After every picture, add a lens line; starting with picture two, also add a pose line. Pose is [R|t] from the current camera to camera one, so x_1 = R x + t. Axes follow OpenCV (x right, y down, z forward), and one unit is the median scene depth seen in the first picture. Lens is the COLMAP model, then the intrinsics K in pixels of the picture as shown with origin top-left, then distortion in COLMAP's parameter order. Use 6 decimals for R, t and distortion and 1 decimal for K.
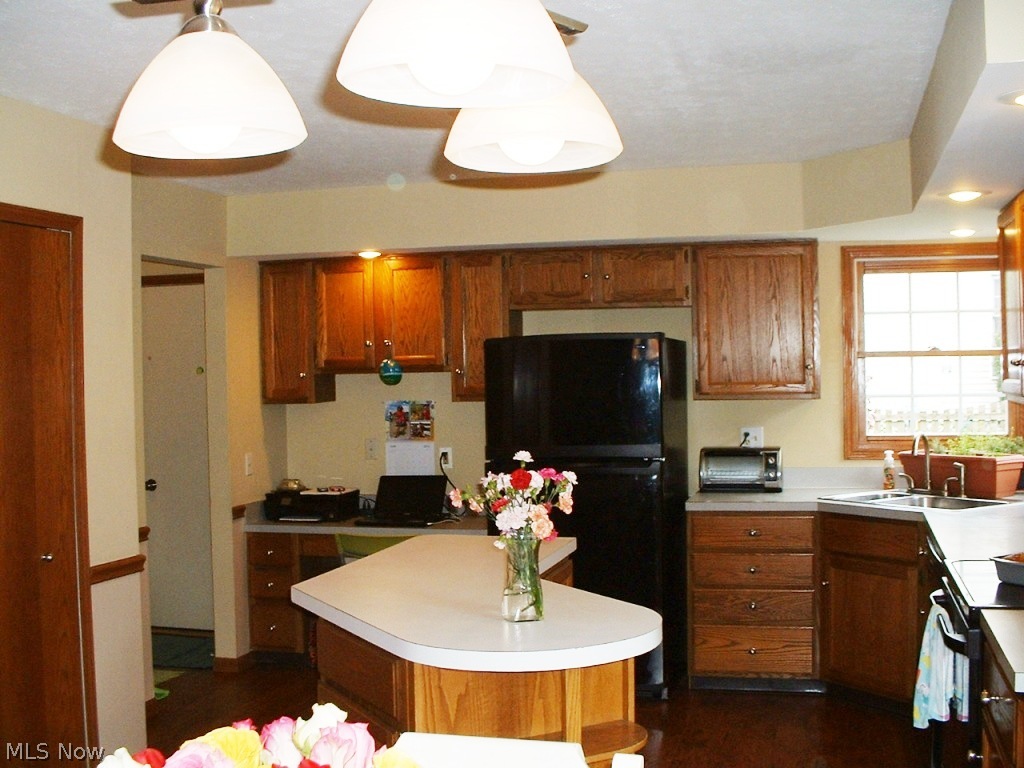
lens RADIAL K [[1244.1, 0, 512.0], [0, 1244.1, 384.0], [0, 0, 1]] dist [-0.225784, 0.314015]
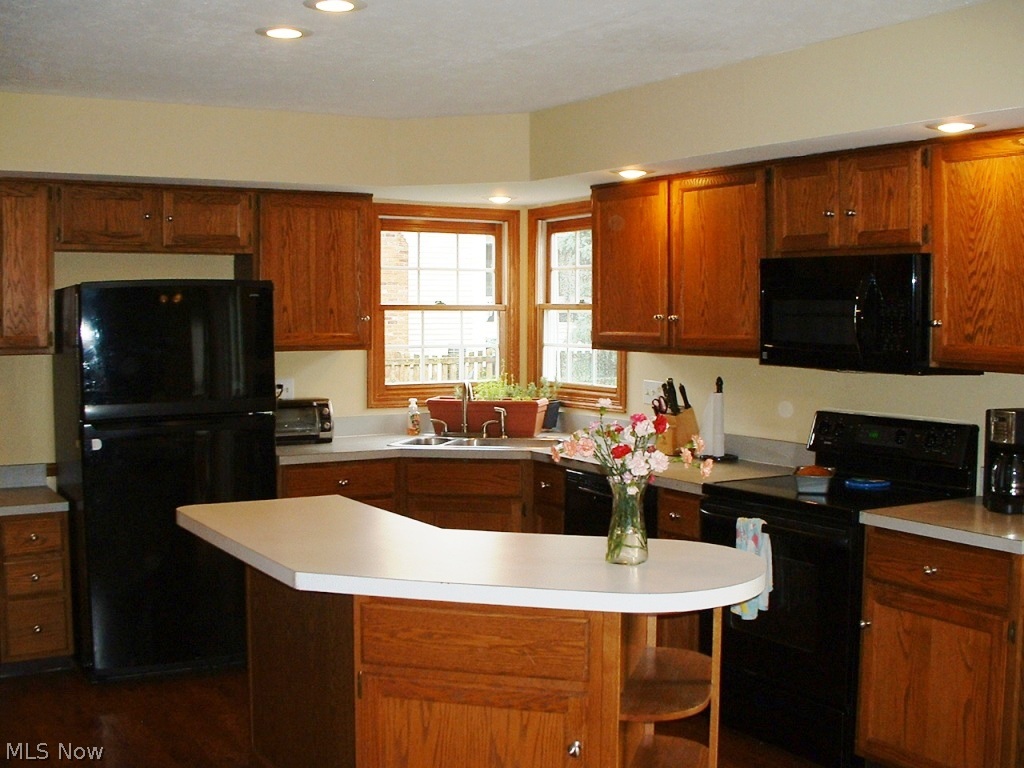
lens RADIAL K [[1244.1, 0, 512.0], [0, 1244.1, 384.0], [0, 0, 1]] dist [-0.225784, 0.314015]
pose [[0.700447, -0.022456, 0.713351, -0.401561], [-0.002814, 0.999410, 0.034224, 0.004826], [-0.713699, -0.025979, 0.699971, 0.182114]]
